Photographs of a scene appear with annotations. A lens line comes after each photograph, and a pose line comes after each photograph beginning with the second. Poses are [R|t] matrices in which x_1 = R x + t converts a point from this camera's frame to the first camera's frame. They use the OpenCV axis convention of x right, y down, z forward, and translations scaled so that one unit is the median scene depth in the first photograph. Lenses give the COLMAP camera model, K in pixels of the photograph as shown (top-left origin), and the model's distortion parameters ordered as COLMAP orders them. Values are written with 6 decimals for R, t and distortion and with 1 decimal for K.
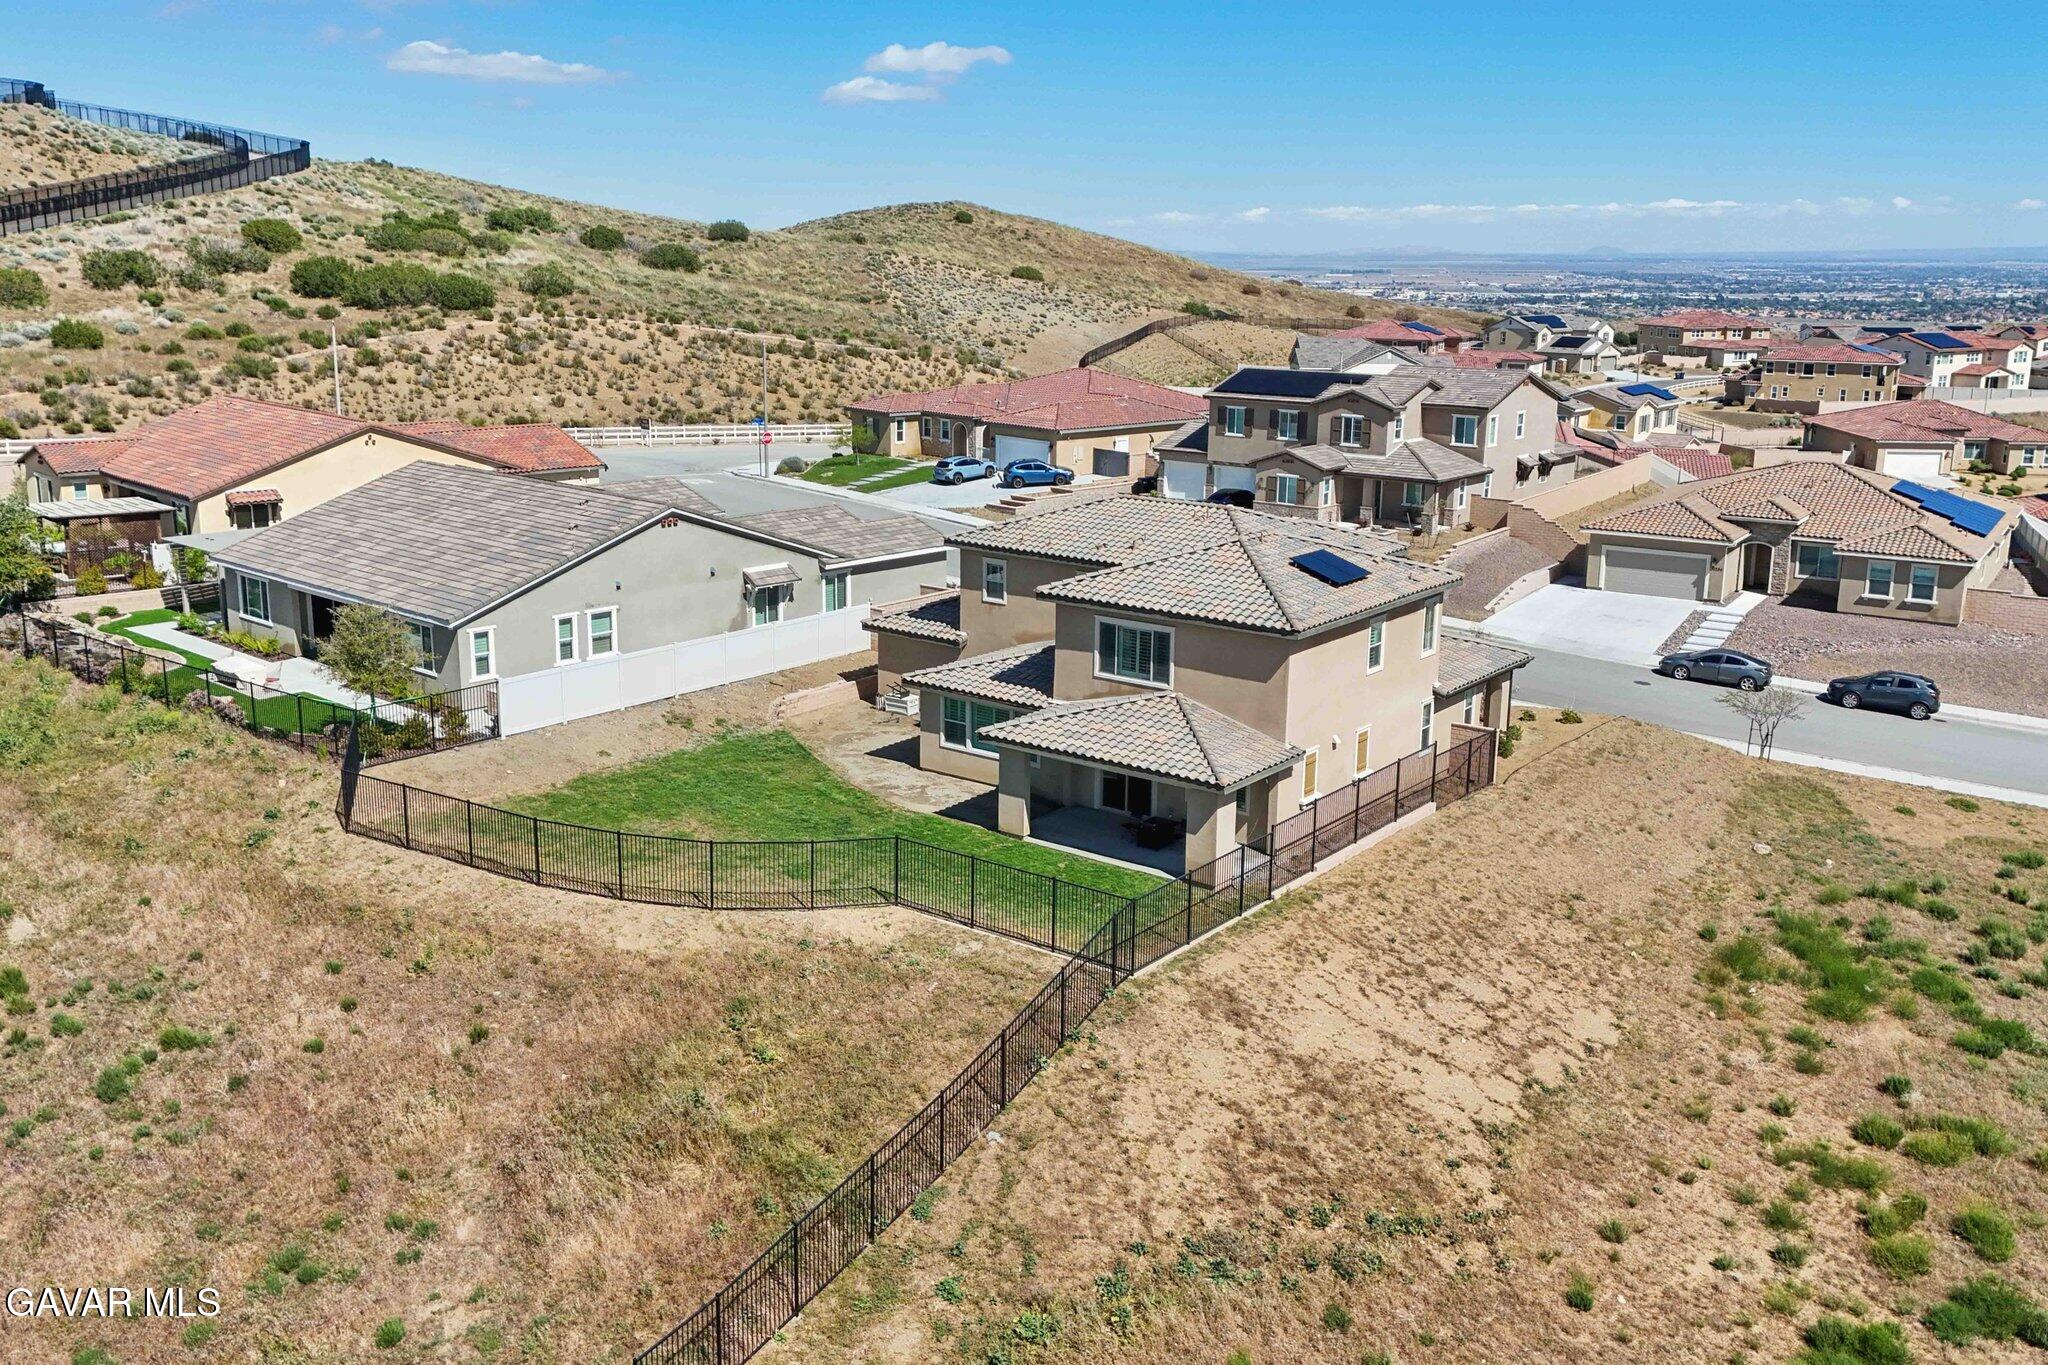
lens RADIAL K [[1783.6, 0, 1024.0], [0, 1783.6, 682.5], [0, 0, 1]] dist [0.123703, -0.194076]
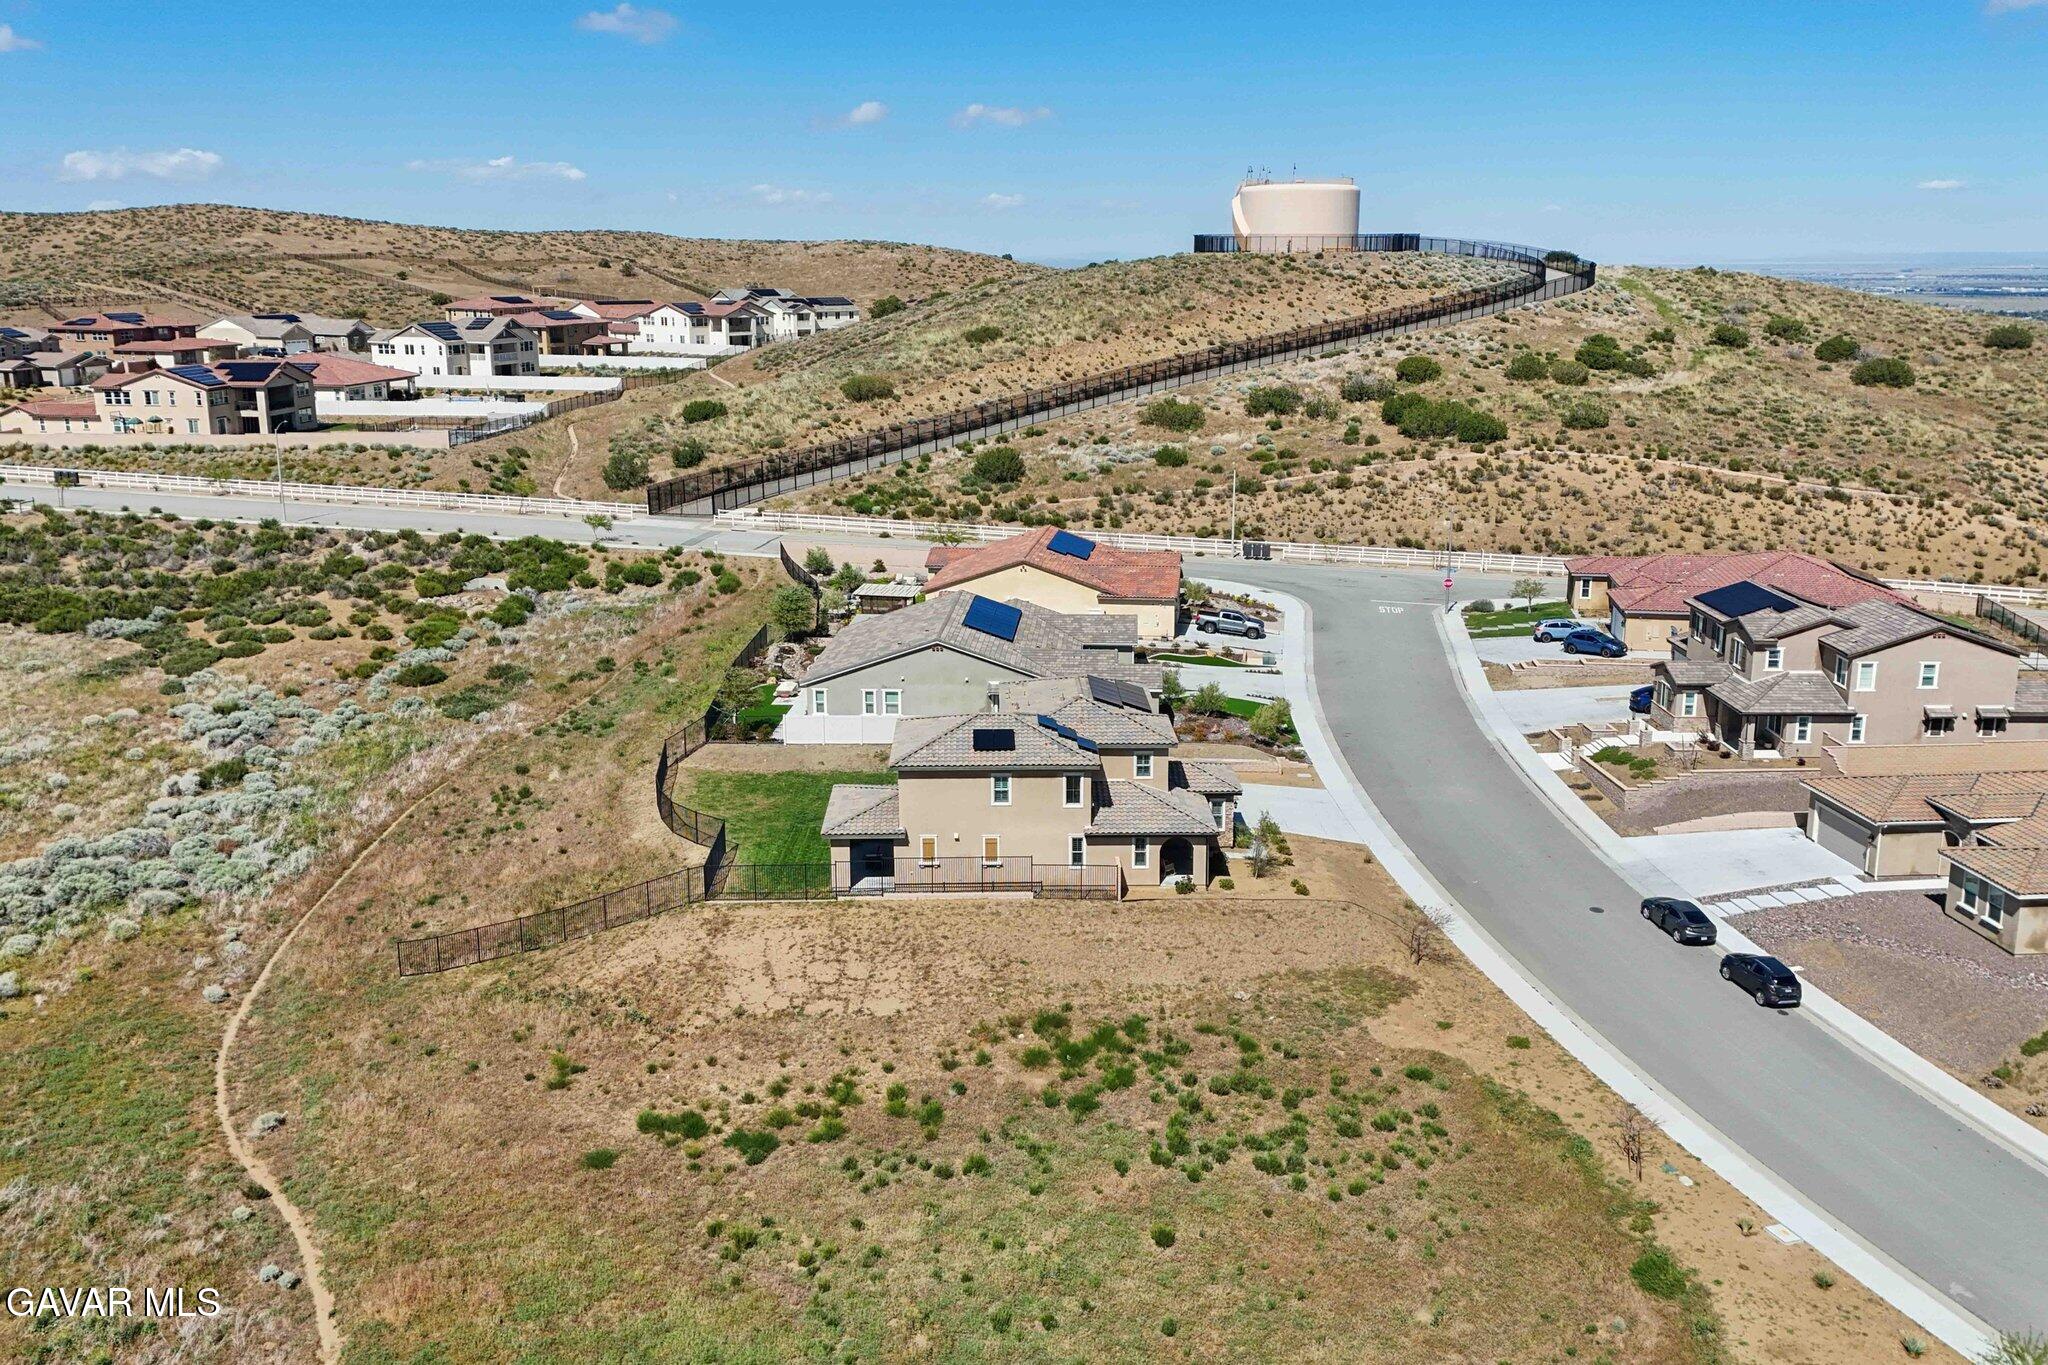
lens RADIAL K [[1783.6, 0, 1024.0], [0, 1783.6, 682.5], [0, 0, 1]] dist [0.123703, -0.194076]
pose [[0.625674, 0.174698, -0.760272, 1.468028], [-0.179533, 0.980687, 0.077597, -0.254800], [0.759145, 0.087943, 0.644954, -0.085363]]
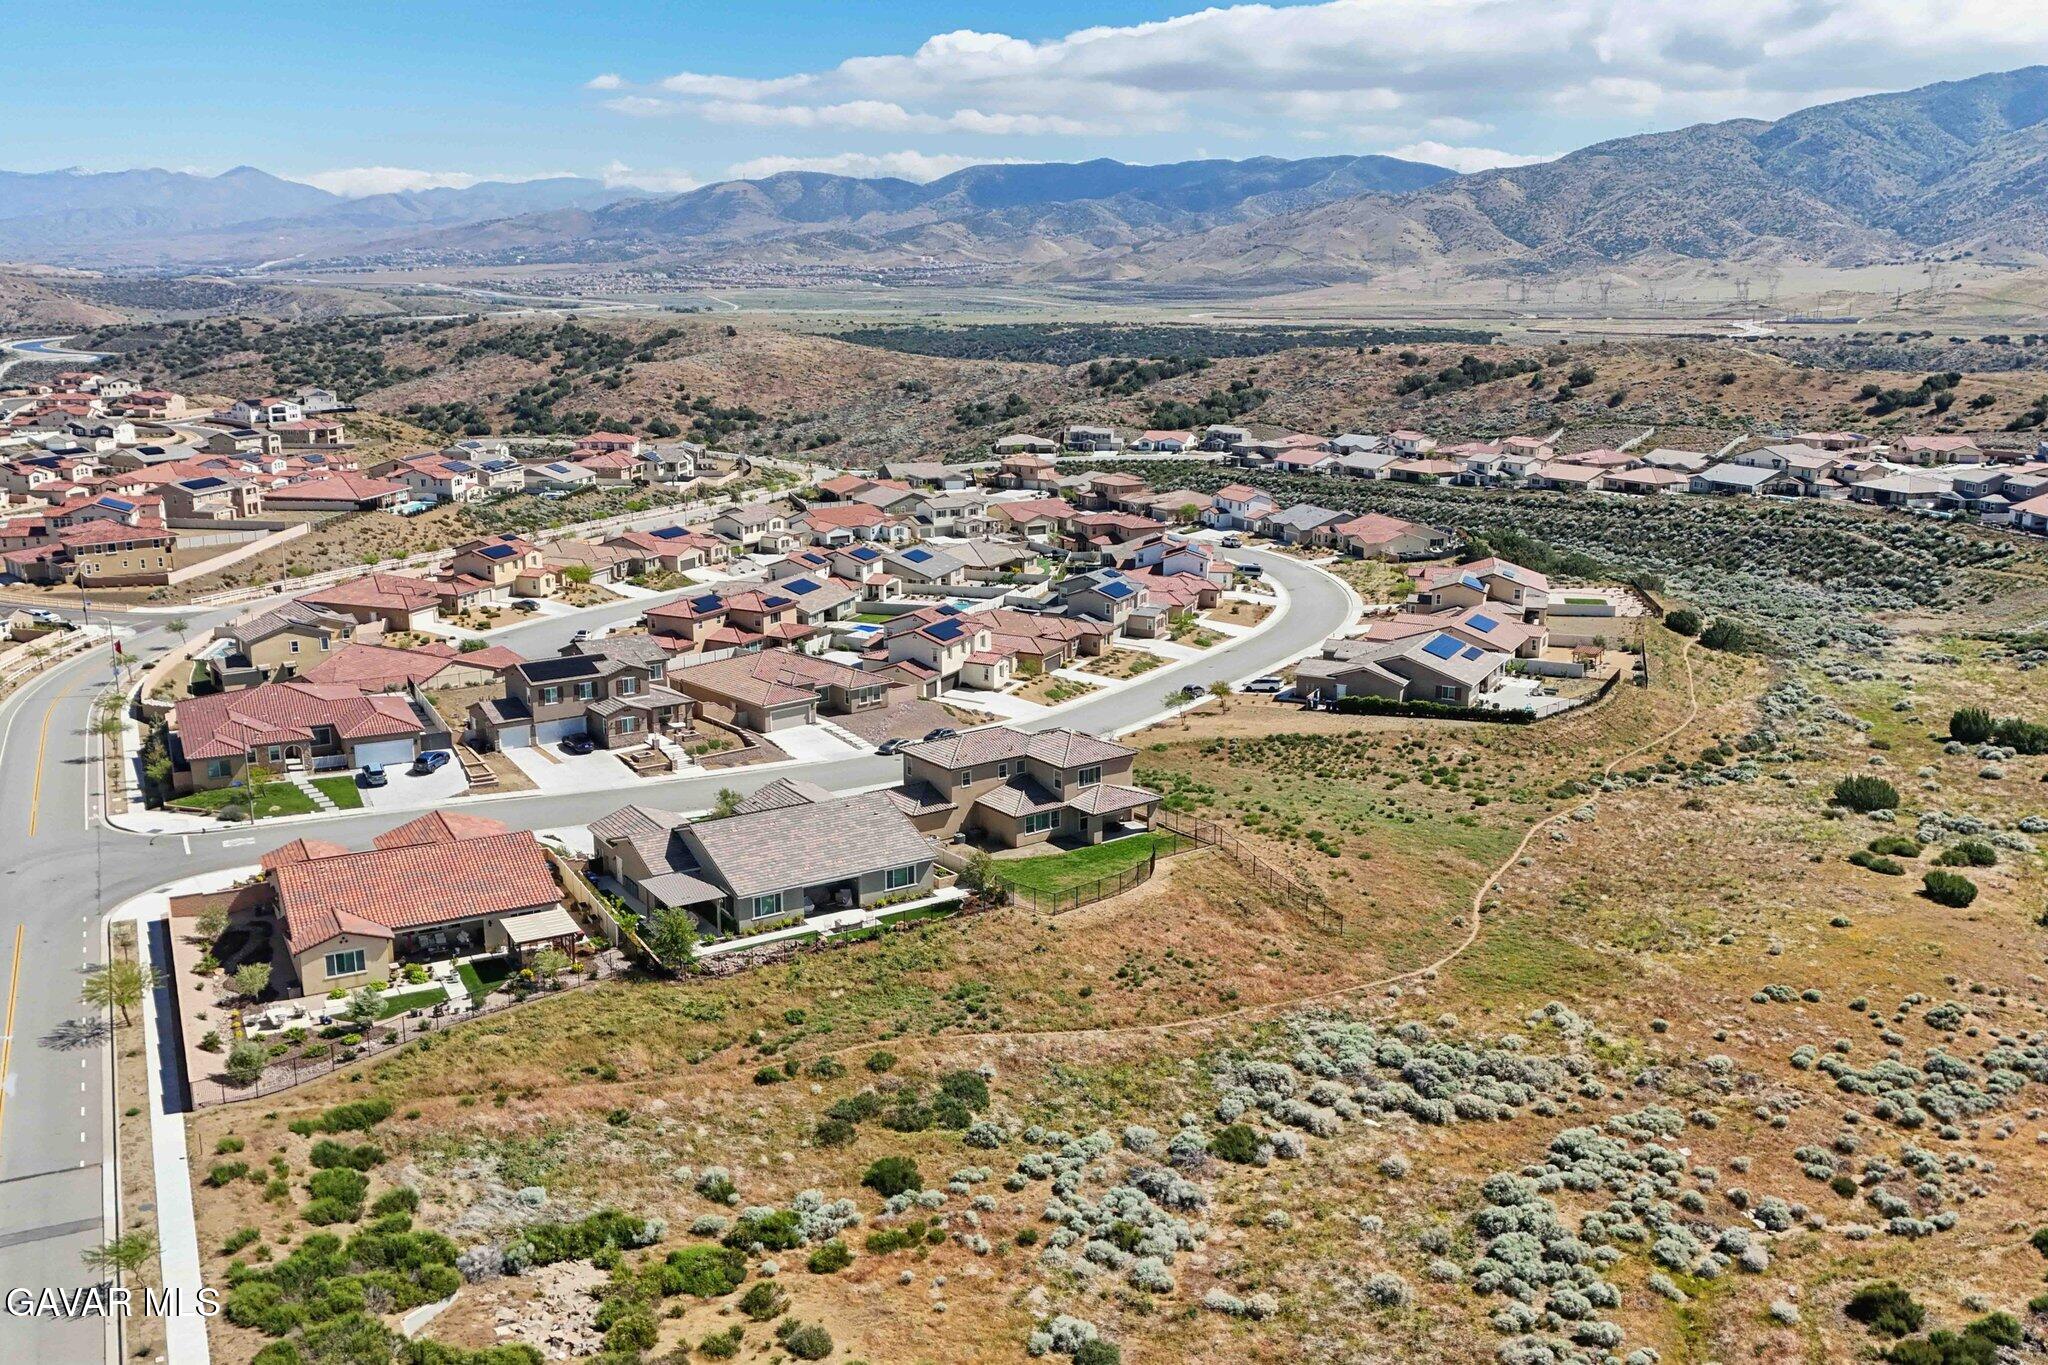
lens RADIAL K [[1753.3, 0, 1040.1], [0, 1753.3, 681.6], [0, 0, 1]] dist [0.141260, -0.240314]
pose [[0.258961, -0.233871, 0.937146, -2.712306], [0.226799, 0.957840, 0.176365, -0.714846], [-0.938883, 0.166872, 0.301085, 0.131839]]
